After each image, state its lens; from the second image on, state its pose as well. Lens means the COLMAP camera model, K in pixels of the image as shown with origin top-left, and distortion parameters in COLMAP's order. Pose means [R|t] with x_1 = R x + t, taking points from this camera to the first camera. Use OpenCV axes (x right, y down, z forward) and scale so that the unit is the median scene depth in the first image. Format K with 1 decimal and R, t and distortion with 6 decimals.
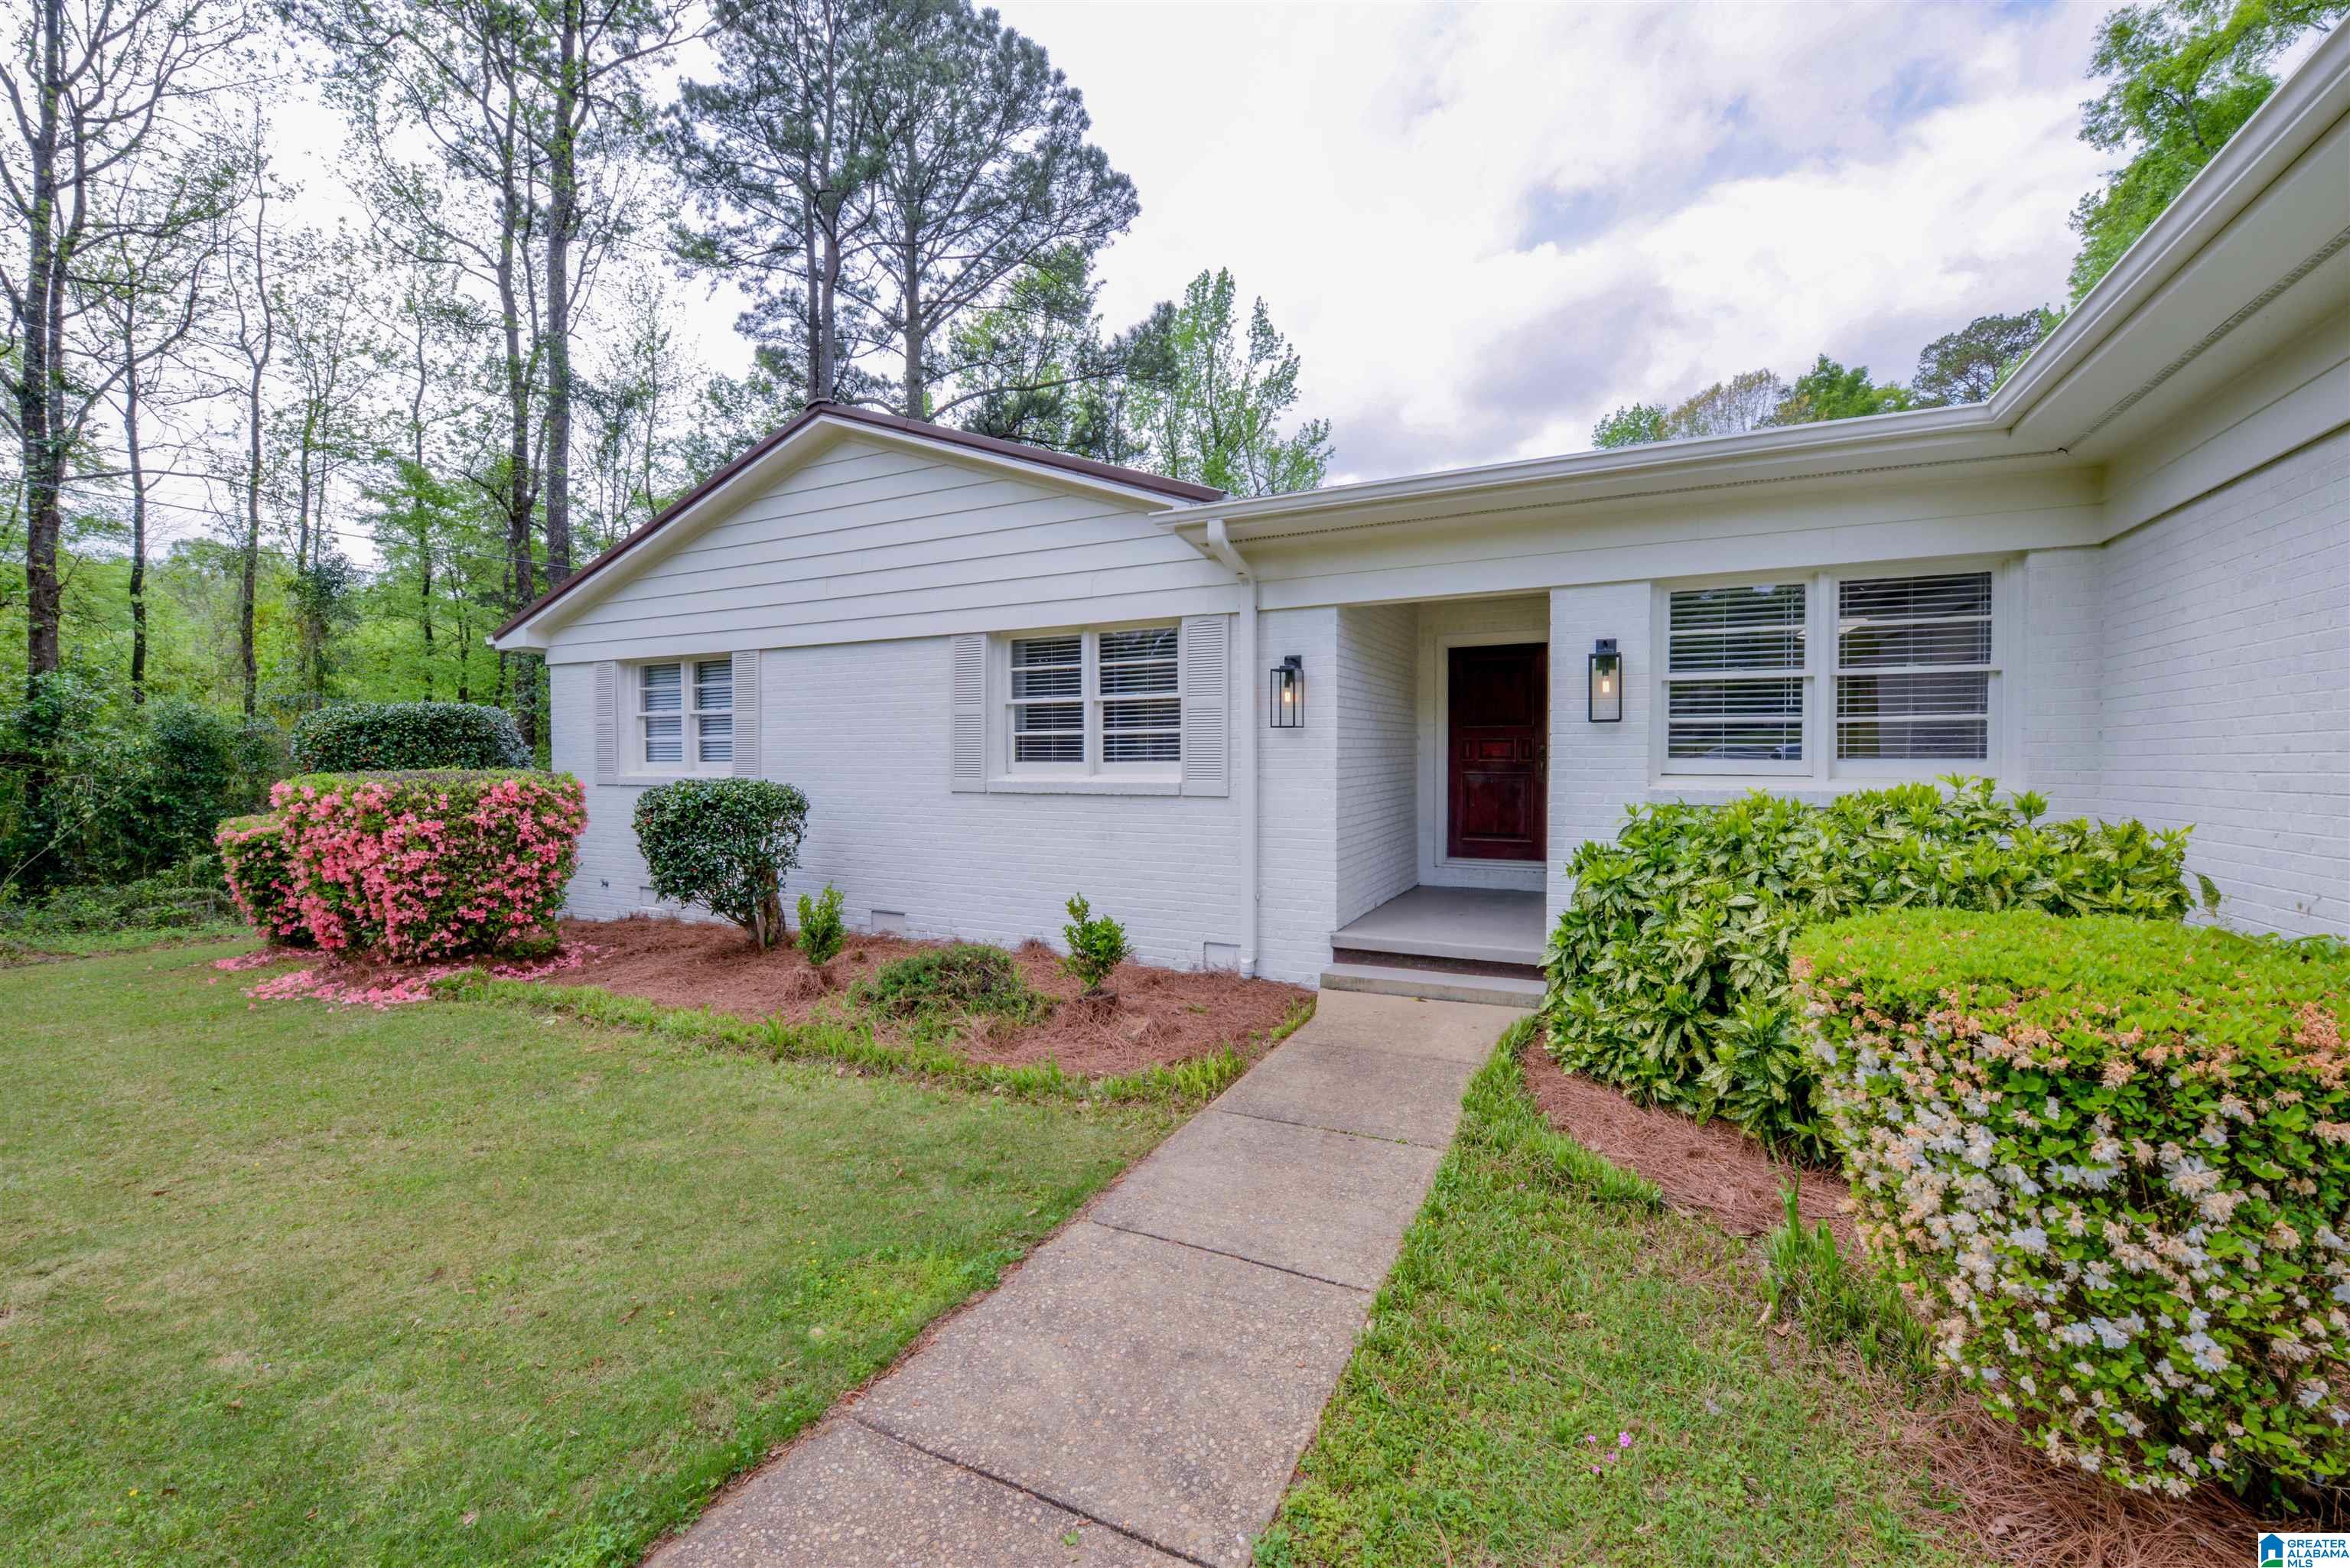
lens RADIAL K [[934.6, 0, 1187.4], [0, 934.6, 763.3], [0, 0, 1]] dist [-0.009985, -0.000098]
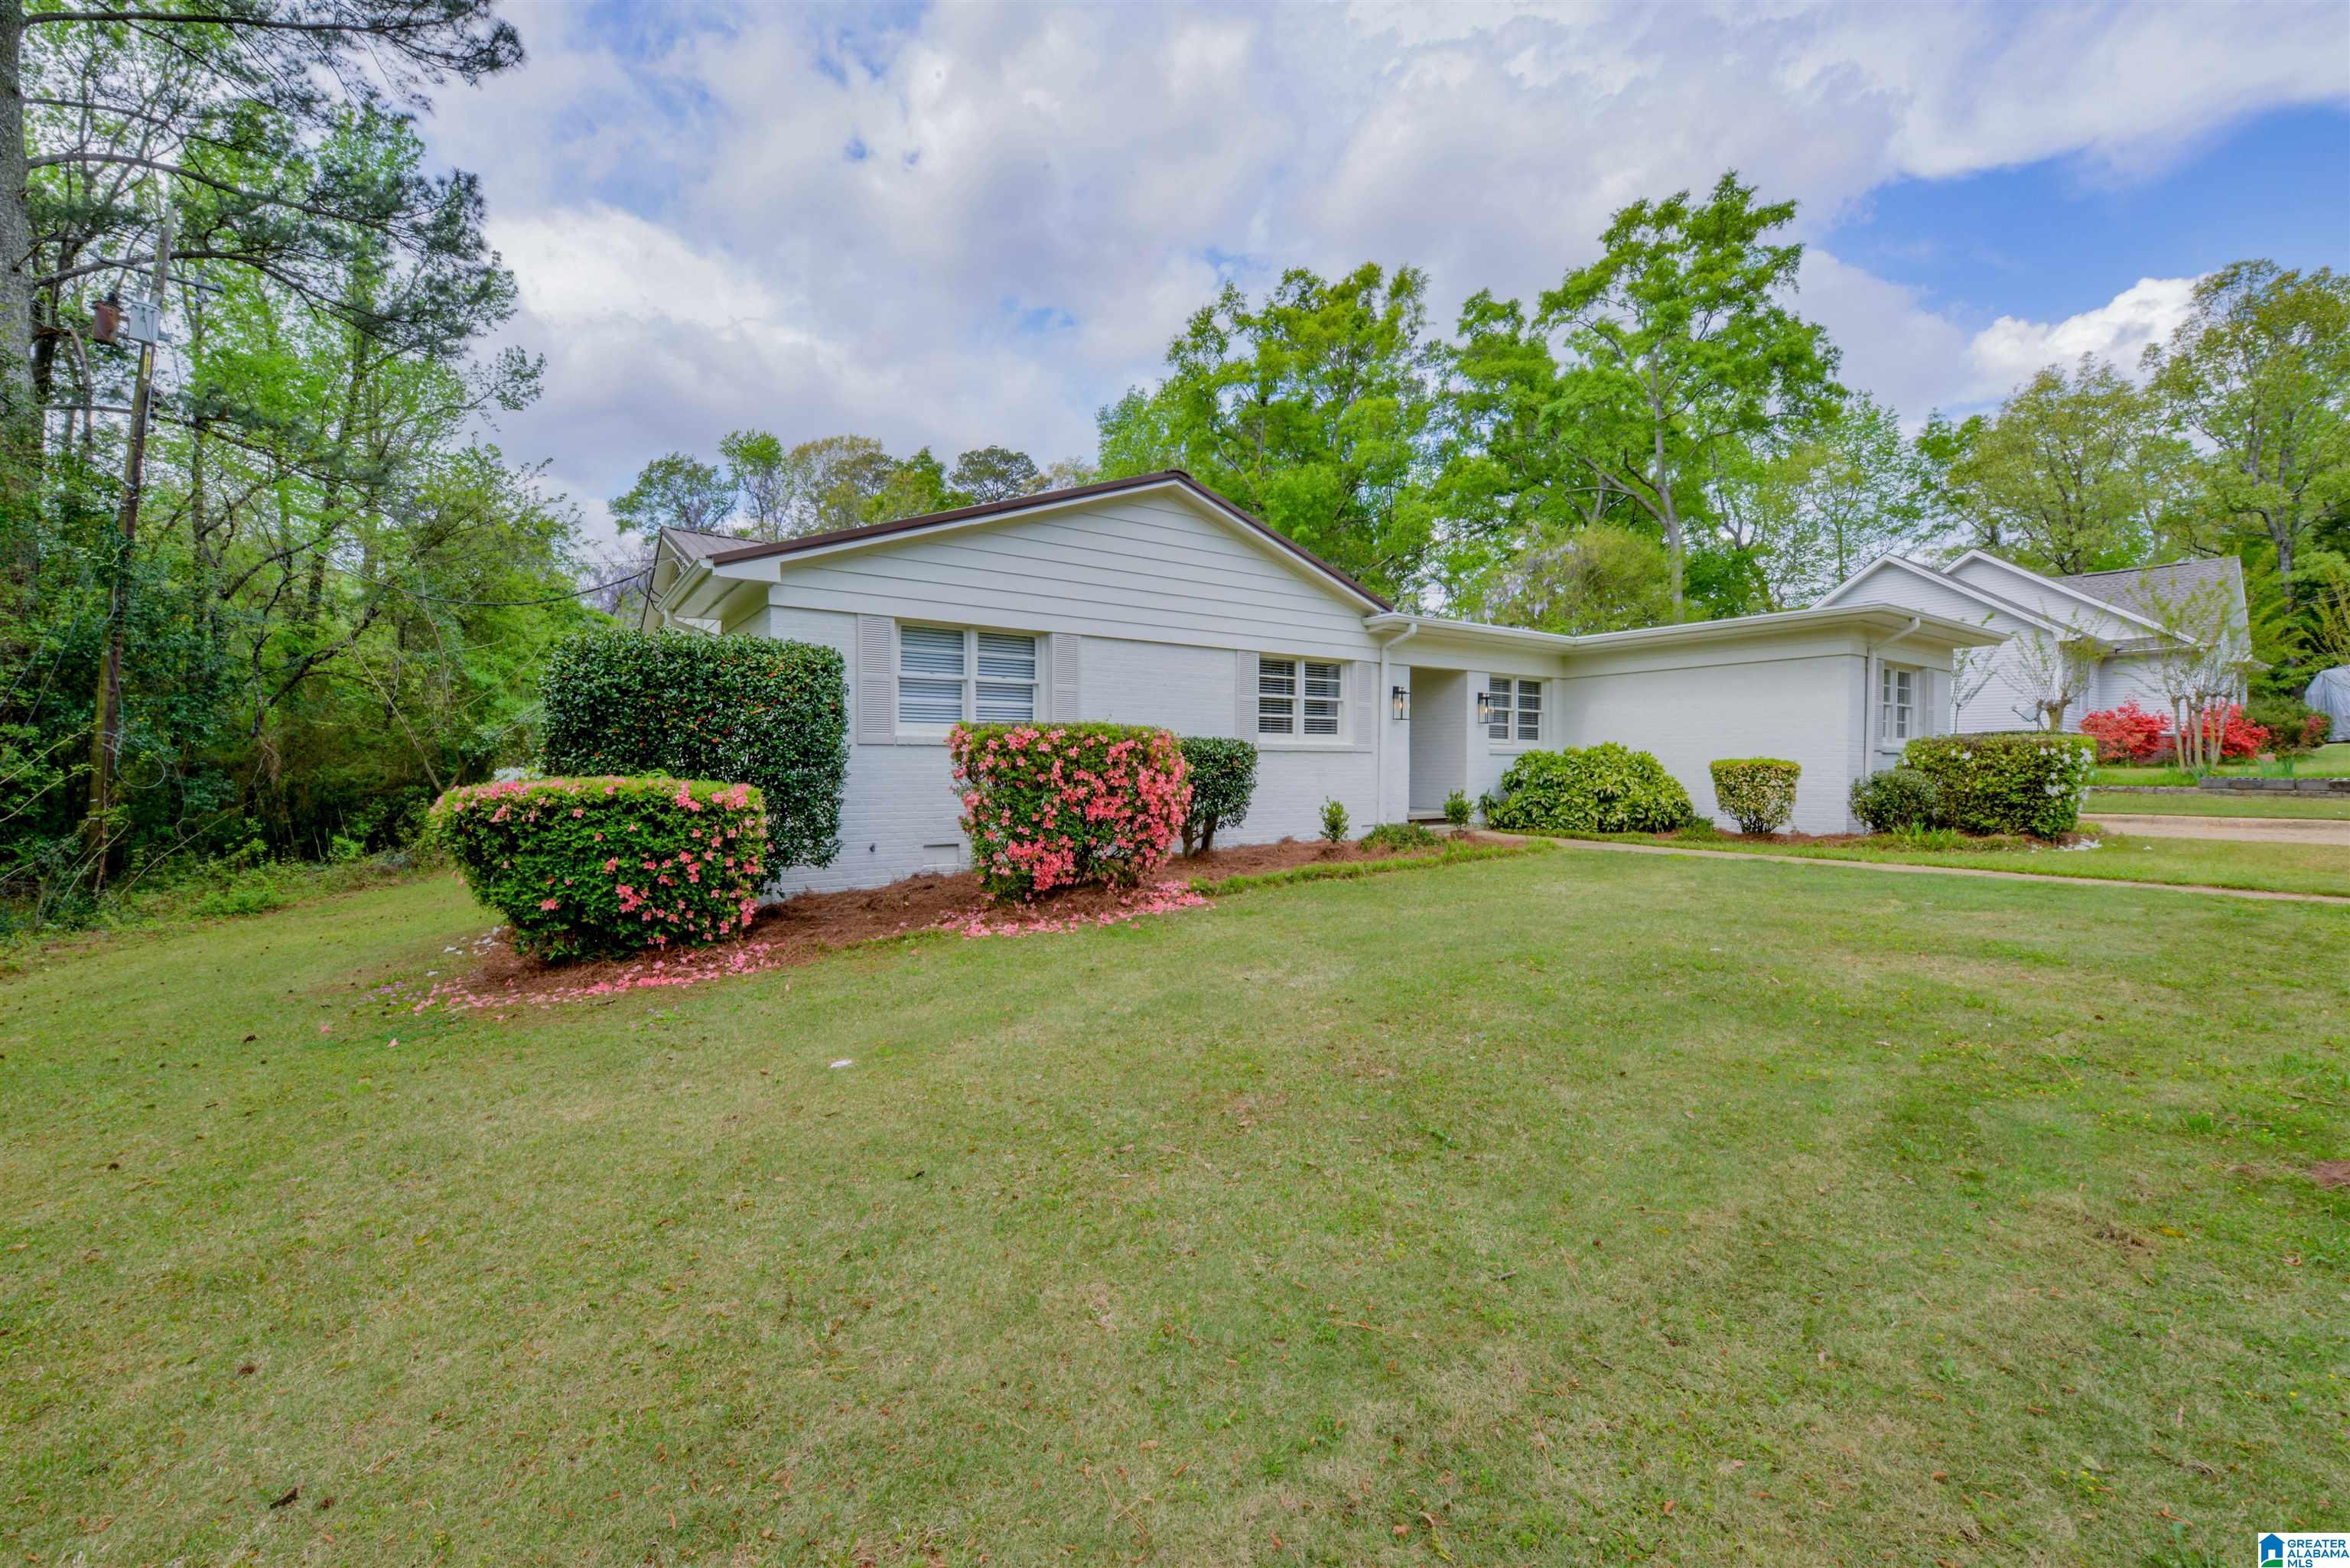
lens RADIAL K [[934.6, 0, 1187.4], [0, 934.6, 763.3], [0, 0, 1]] dist [-0.009985, -0.000098]
pose [[0.471288, 0.002888, 0.881975, -1.742482], [0.002156, 0.999988, -0.004427, 0.061581], [-0.881977, 0.003988, 0.471276, 0.359919]]
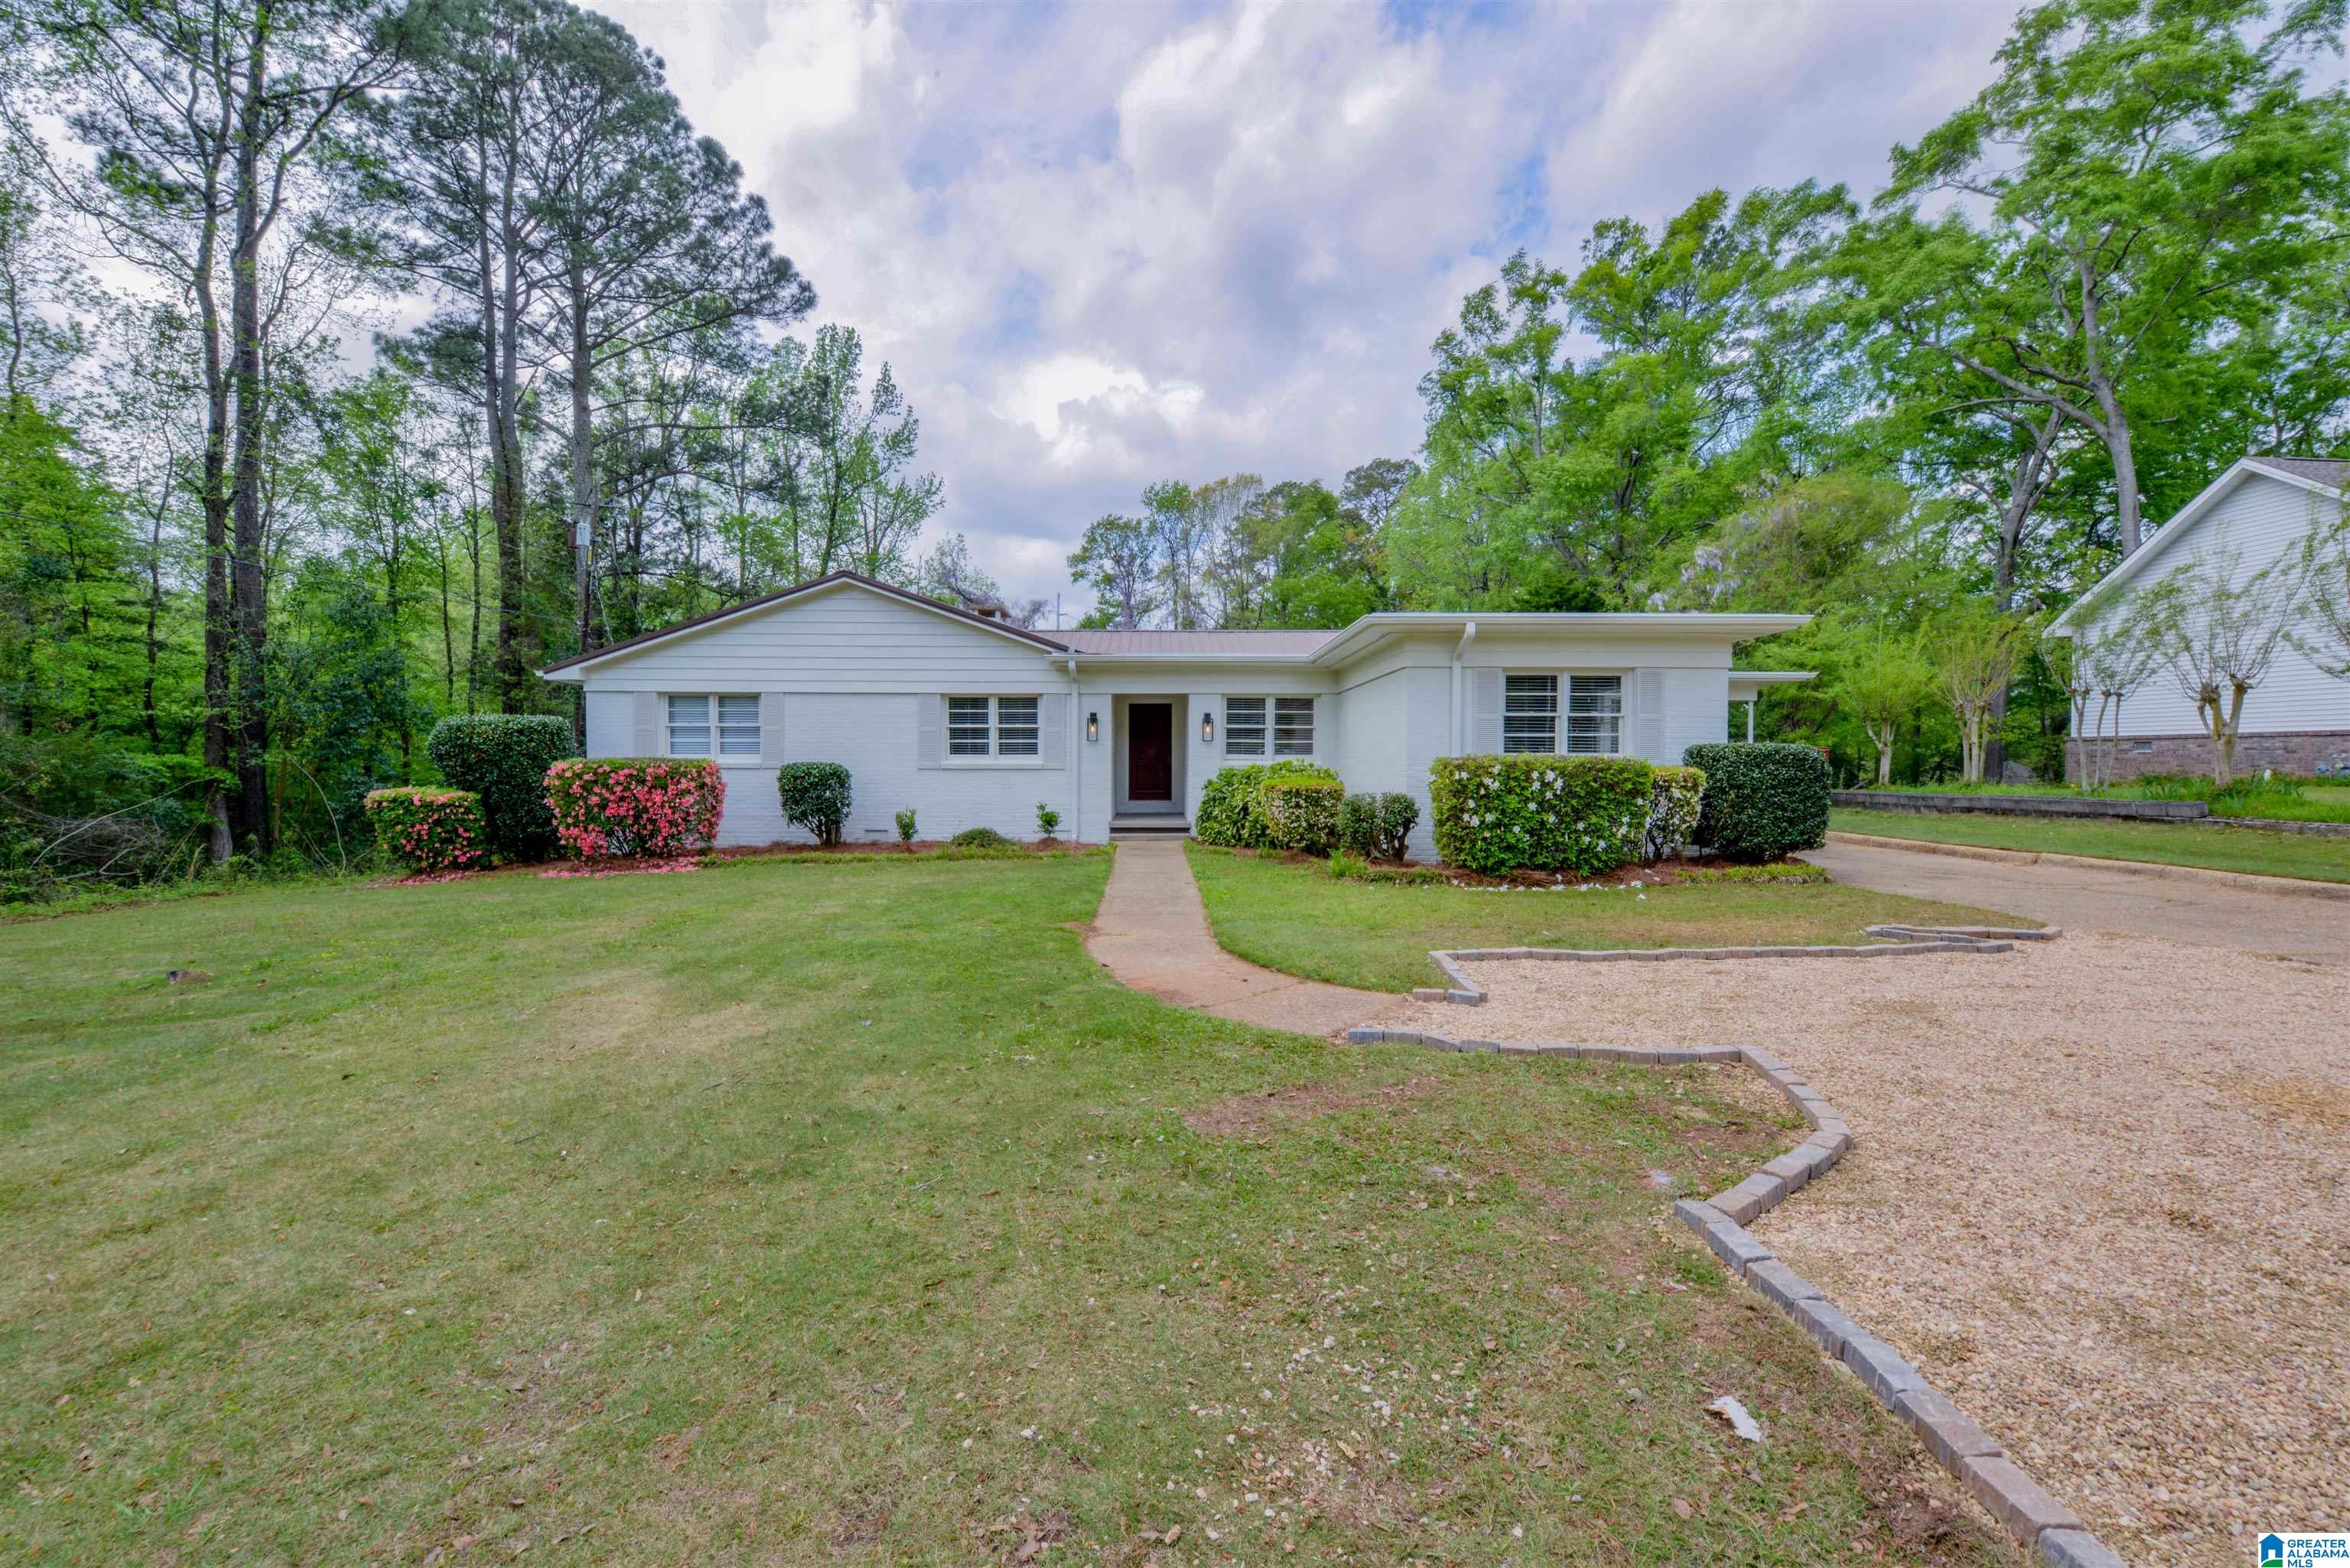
lens RADIAL K [[934.6, 0, 1187.4], [0, 934.6, 763.3], [0, 0, 1]] dist [-0.009985, -0.000098]
pose [[0.882892, 0.000831, 0.469576, -0.730452], [-0.000847, 1.000000, -0.000178, 0.018676], [-0.469576, -0.000240, 0.882892, -1.154682]]
